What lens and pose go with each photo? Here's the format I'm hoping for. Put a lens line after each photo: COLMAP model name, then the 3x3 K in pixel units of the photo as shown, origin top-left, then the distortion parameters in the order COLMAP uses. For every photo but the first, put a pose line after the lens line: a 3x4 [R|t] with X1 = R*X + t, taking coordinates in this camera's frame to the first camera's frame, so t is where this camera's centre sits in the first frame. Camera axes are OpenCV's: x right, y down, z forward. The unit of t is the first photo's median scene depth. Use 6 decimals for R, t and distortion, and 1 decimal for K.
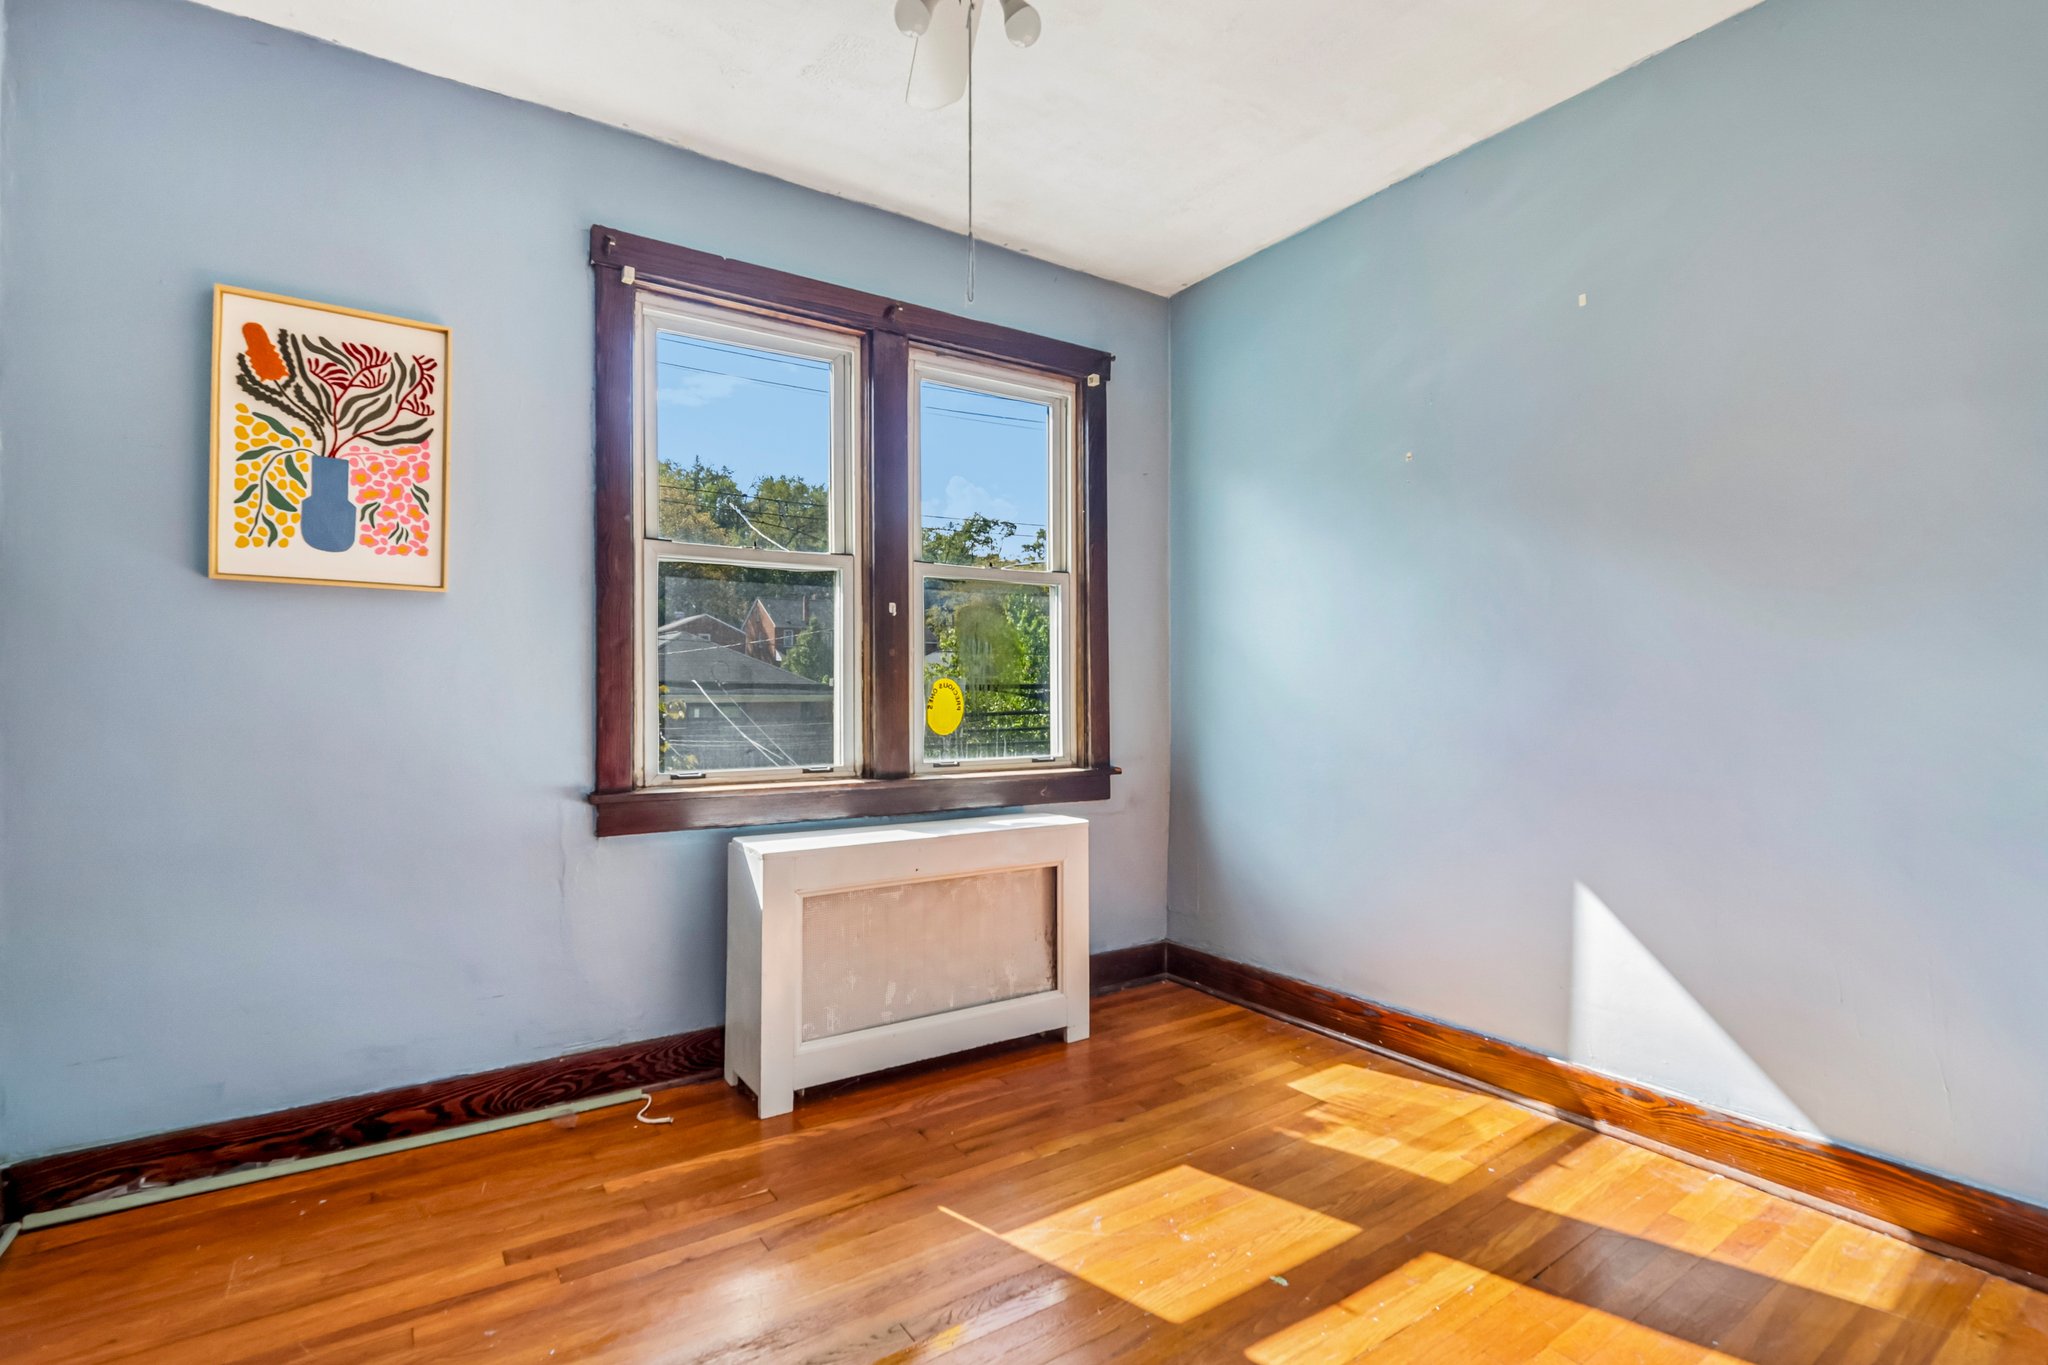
lens RADIAL K [[963.2, 0, 1030.5], [0, 963.2, 676.9], [0, 0, 1]] dist [-0.002814, -0.000300]
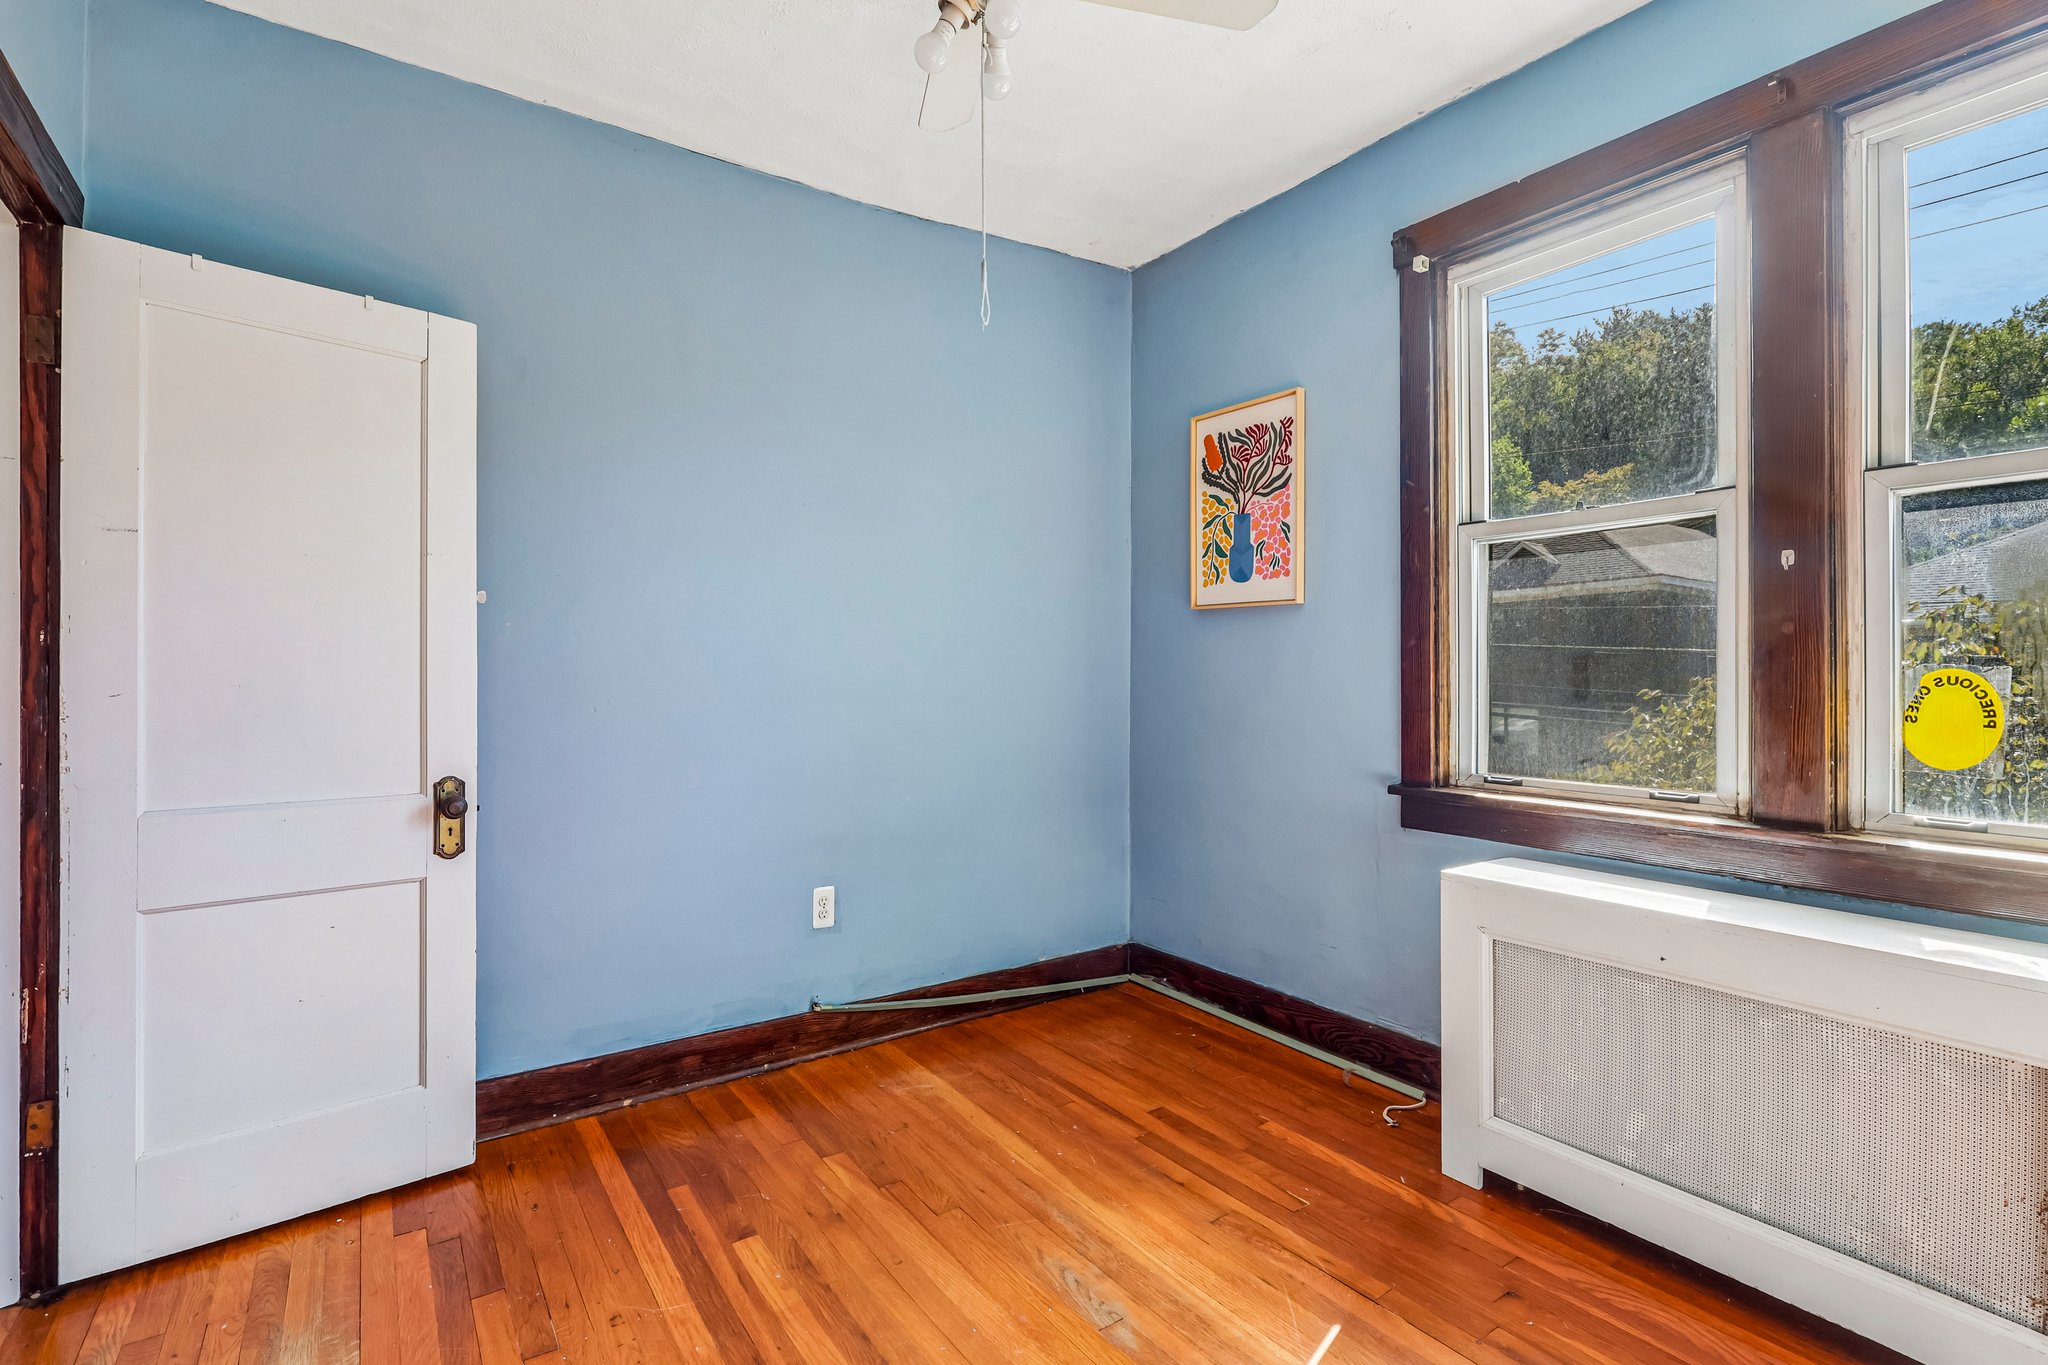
lens RADIAL K [[963.2, 0, 1030.5], [0, 963.2, 676.9], [0, 0, 1]] dist [-0.002814, -0.000300]
pose [[0.014337, -0.000178, -0.999897, 0.642649], [0.007624, 0.999971, -0.000069, 0.003466], [0.999868, -0.007622, 0.014338, 0.665667]]
